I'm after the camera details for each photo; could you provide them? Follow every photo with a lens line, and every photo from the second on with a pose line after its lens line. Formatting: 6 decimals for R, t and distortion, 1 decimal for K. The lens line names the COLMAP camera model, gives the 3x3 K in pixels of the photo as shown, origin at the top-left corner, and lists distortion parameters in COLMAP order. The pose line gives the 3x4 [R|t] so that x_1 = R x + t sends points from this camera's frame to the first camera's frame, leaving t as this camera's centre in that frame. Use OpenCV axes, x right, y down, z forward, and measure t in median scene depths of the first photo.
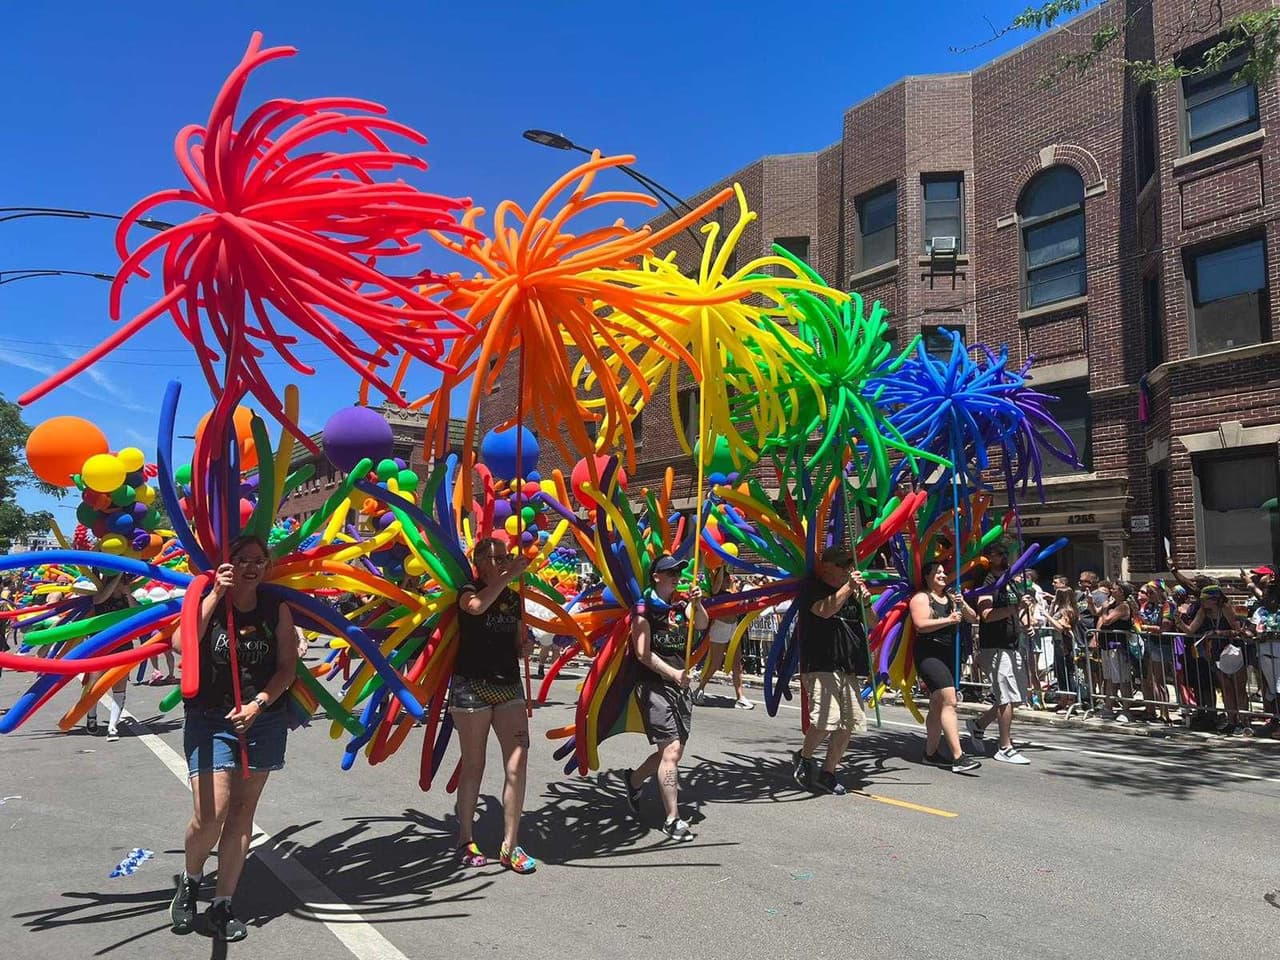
lens RADIAL K [[953.1, 0, 645.3], [0, 953.1, 478.5], [0, 0, 1]] dist [0.058862, -0.066578]
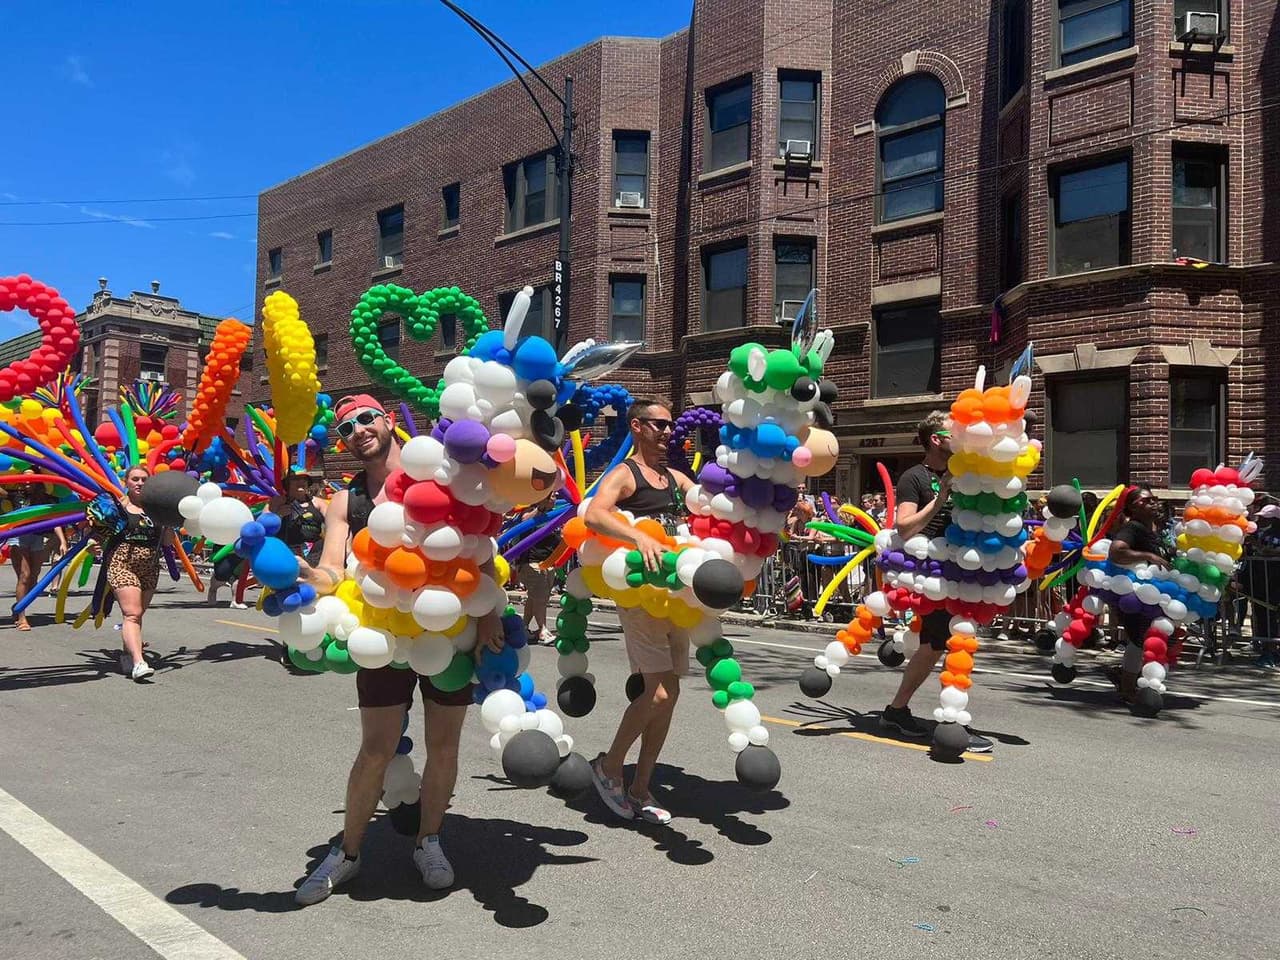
lens RADIAL K [[947.3, 0, 638.3], [0, 947.3, 484.5], [0, 0, 1]] dist [0.069375, -0.082255]
pose [[0.973717, 0.017301, 0.227103, -0.057648], [-0.036075, 0.996239, 0.078782, 0.020372], [-0.224886, -0.084904, 0.970679, 0.099442]]
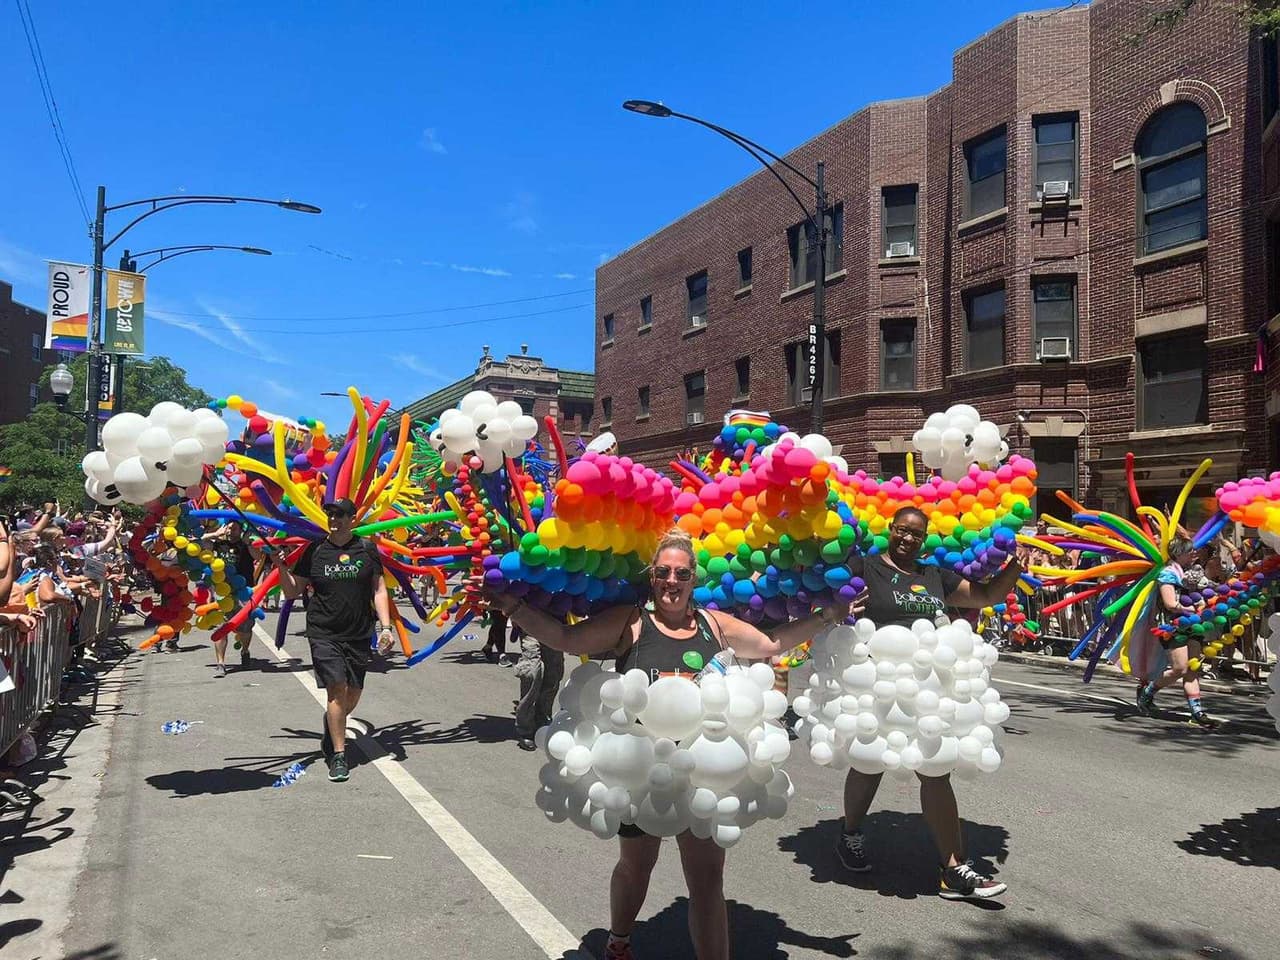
lens RADIAL K [[947.3, 0, 638.3], [0, 947.3, 484.5], [0, 0, 1]] dist [0.069375, -0.082255]
pose [[0.990800, -0.005801, -0.135212, 0.024003], [0.014448, 0.997905, 0.063058, -0.014471], [0.134563, -0.064432, 0.988808, -0.039239]]
